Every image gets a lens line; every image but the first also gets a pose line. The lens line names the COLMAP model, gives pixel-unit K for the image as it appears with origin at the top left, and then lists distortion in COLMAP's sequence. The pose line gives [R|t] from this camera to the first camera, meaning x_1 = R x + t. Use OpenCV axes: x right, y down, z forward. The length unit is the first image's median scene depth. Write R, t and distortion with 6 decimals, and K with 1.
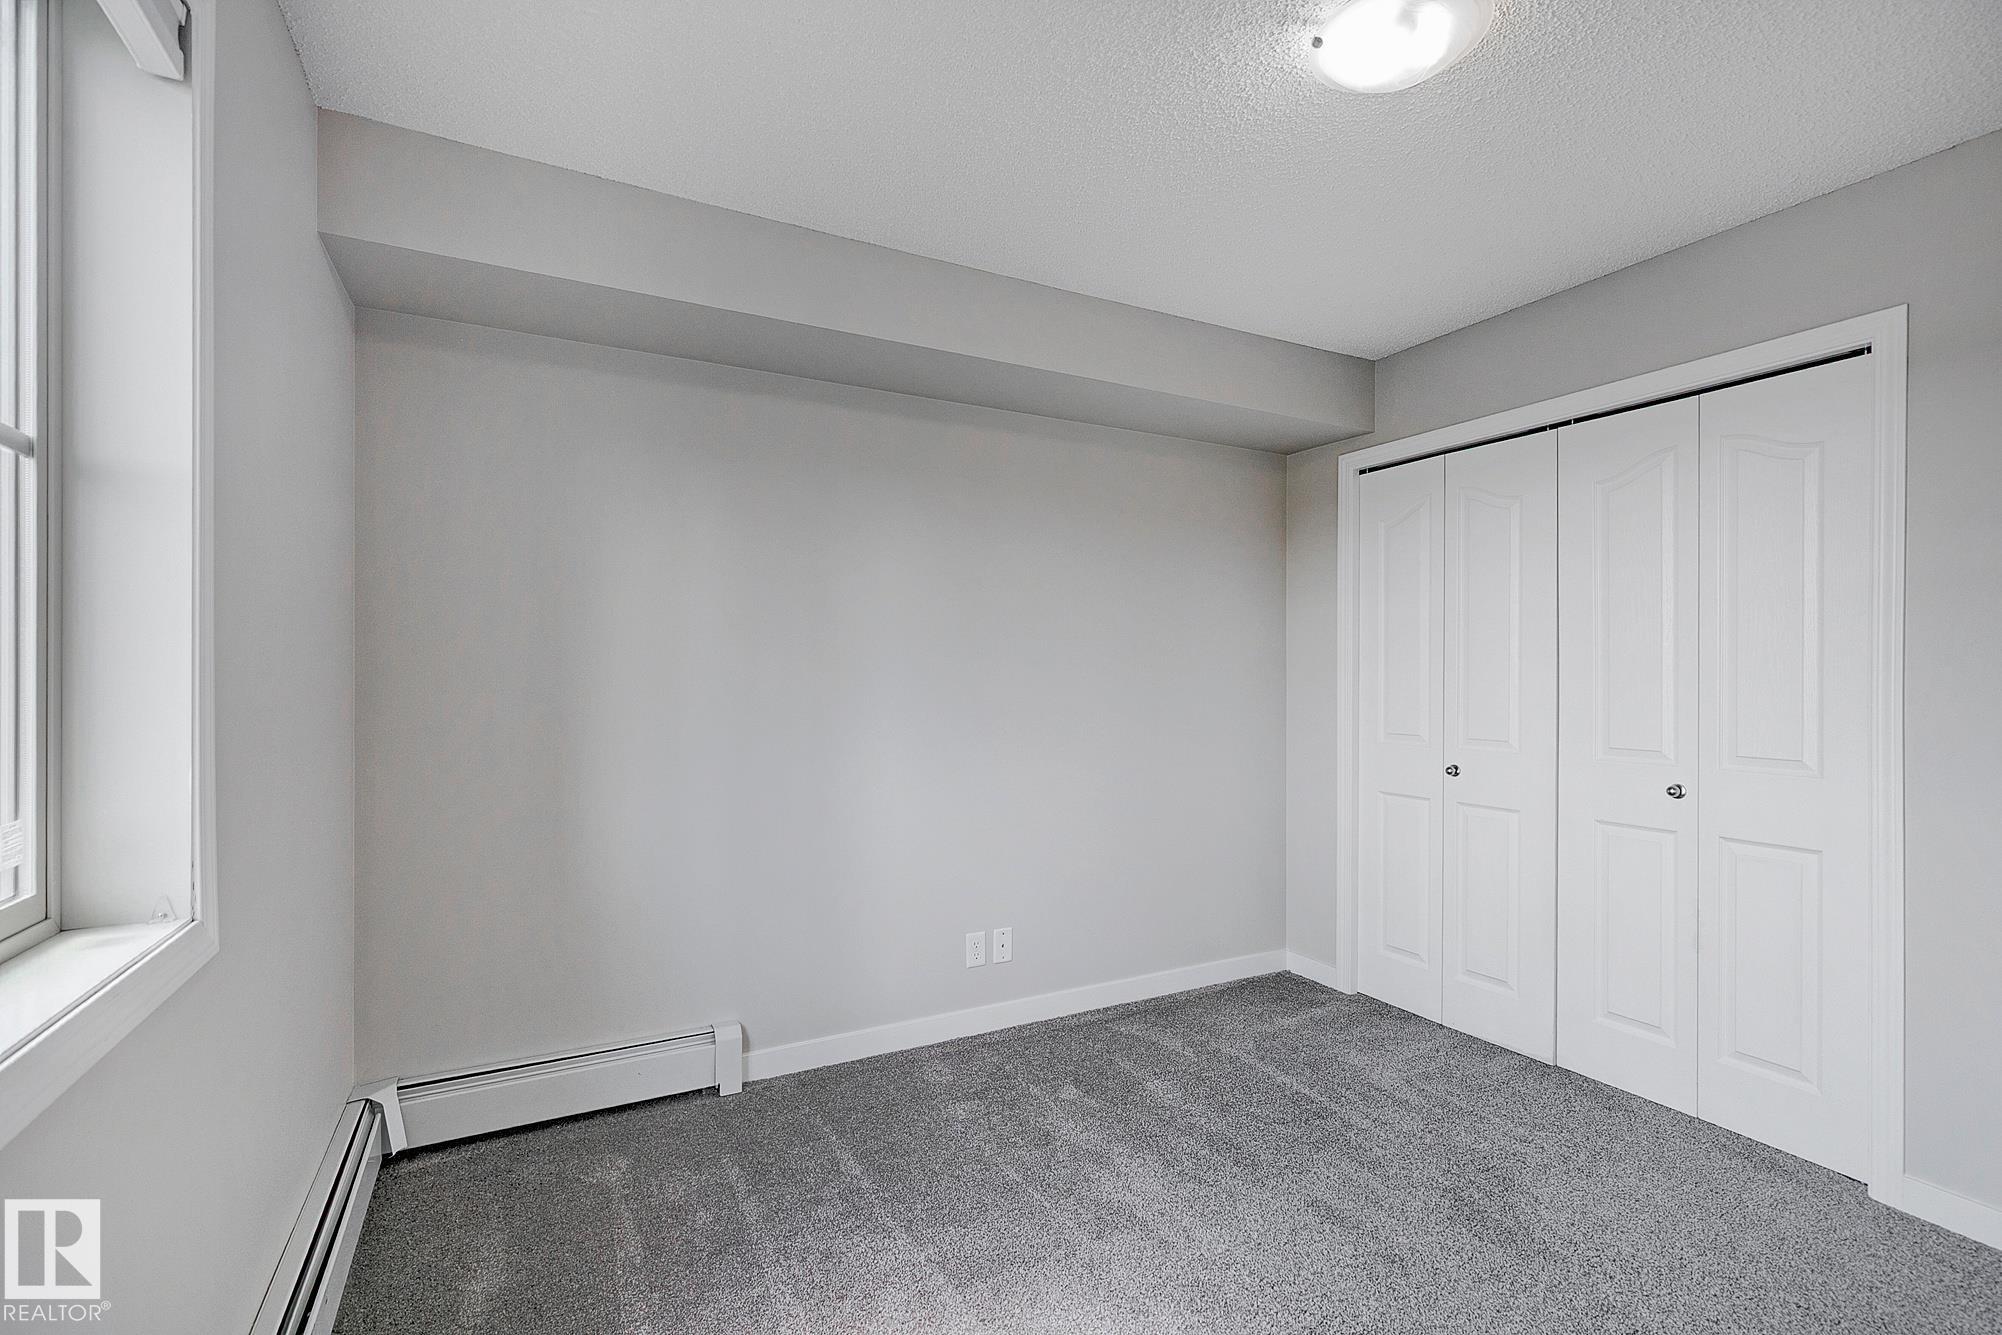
lens RADIAL K [[892.9, 0, 952.1], [0, 892.9, 672.6], [0, 0, 1]] dist [0.007464, -0.001093]
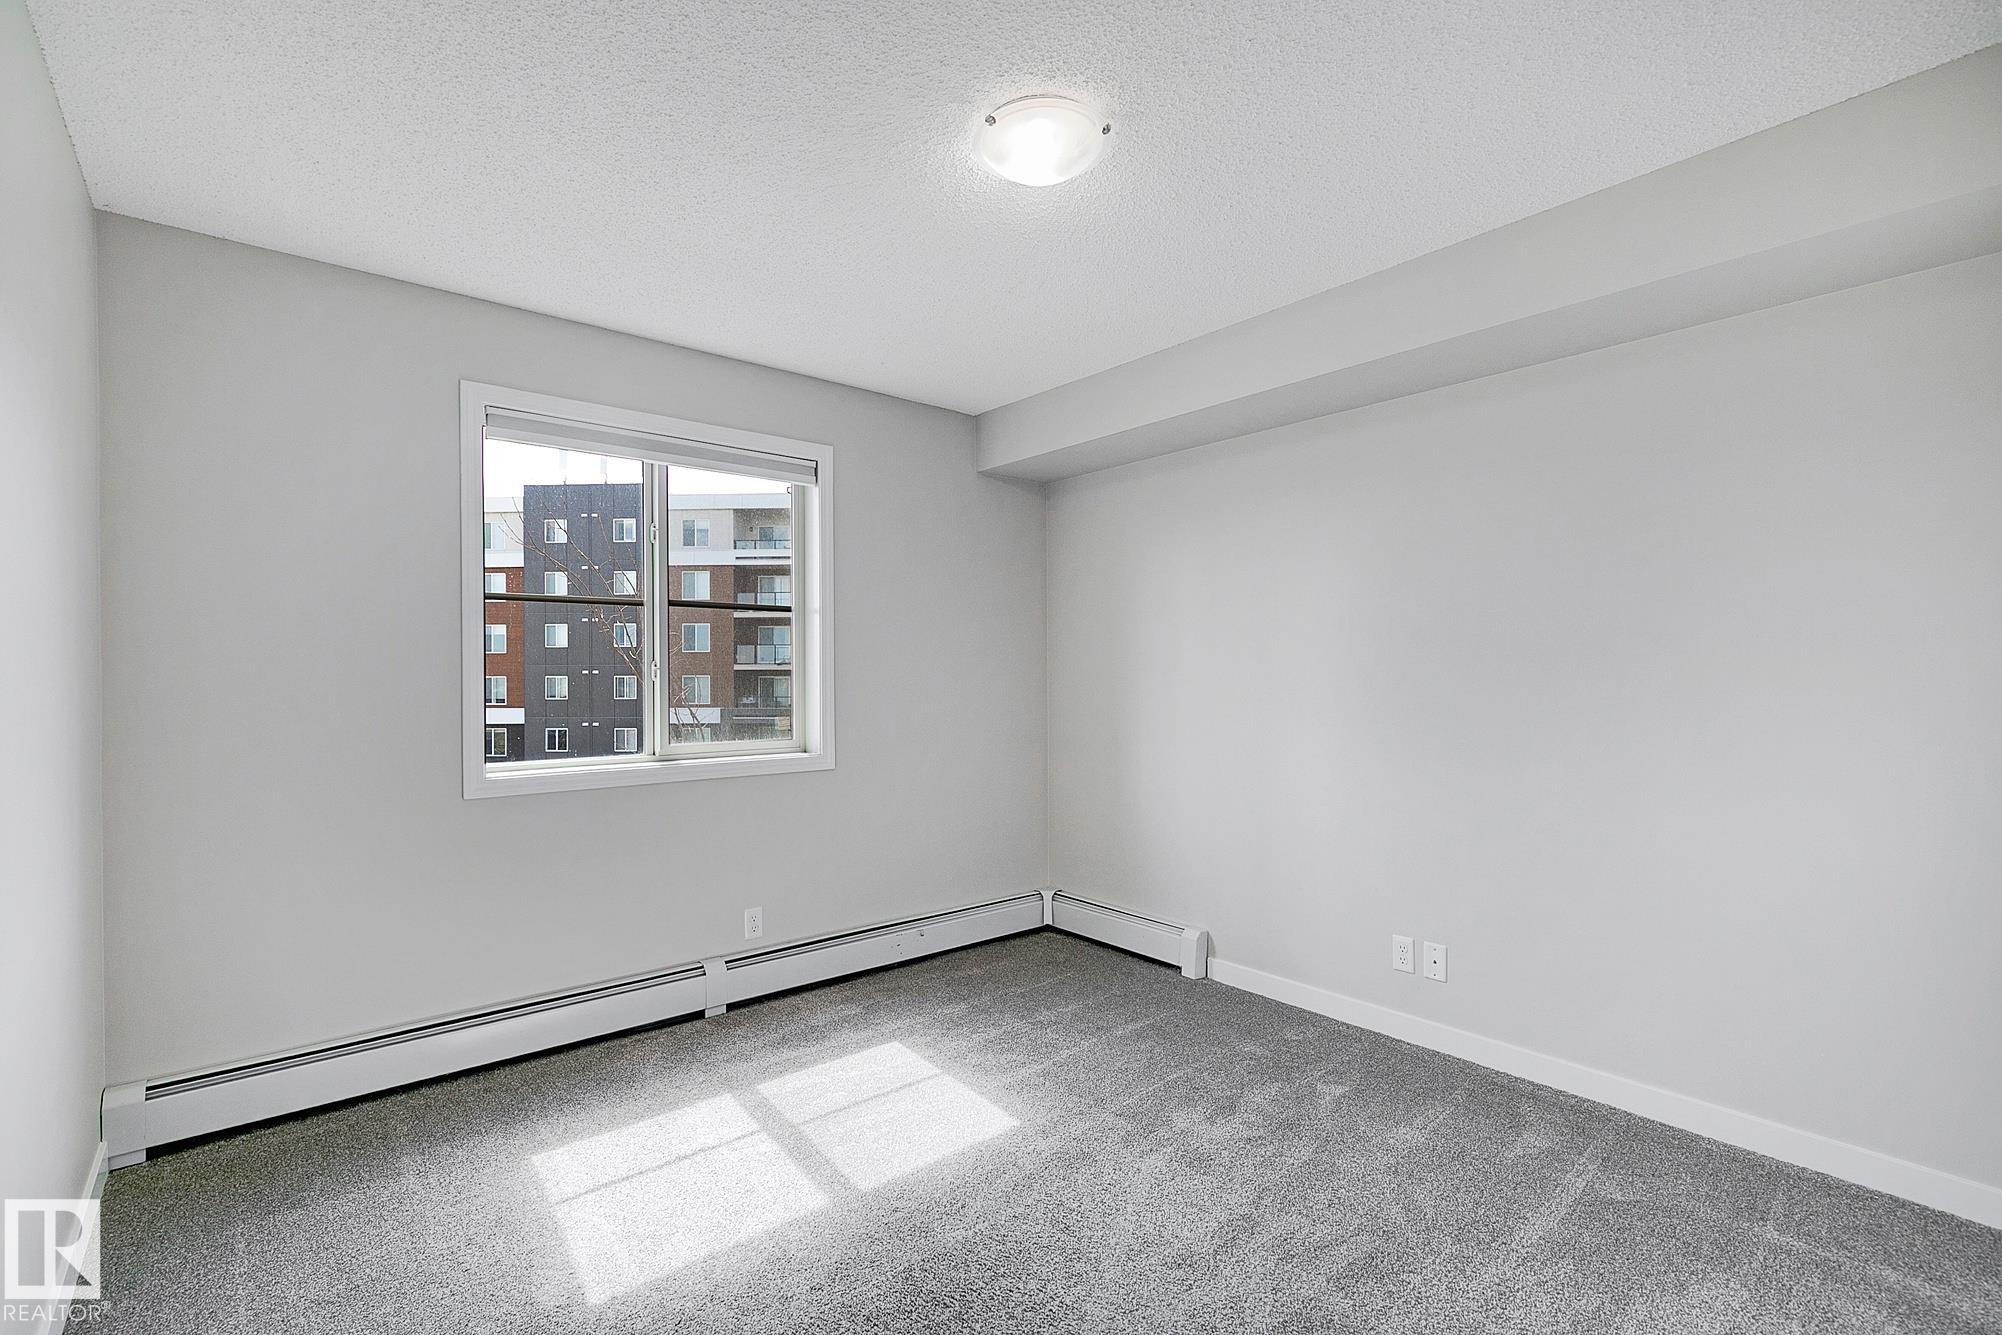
lens RADIAL K [[892.9, 0, 1002.2], [0, 892.9, 673.2], [0, 0, 1]] dist [0.007464, -0.001093]
pose [[0.206003, -0.006338, -0.978531, 0.926971], [0.010428, 0.999936, -0.004282, 0.004118], [0.978496, -0.009322, 0.206056, 0.389713]]
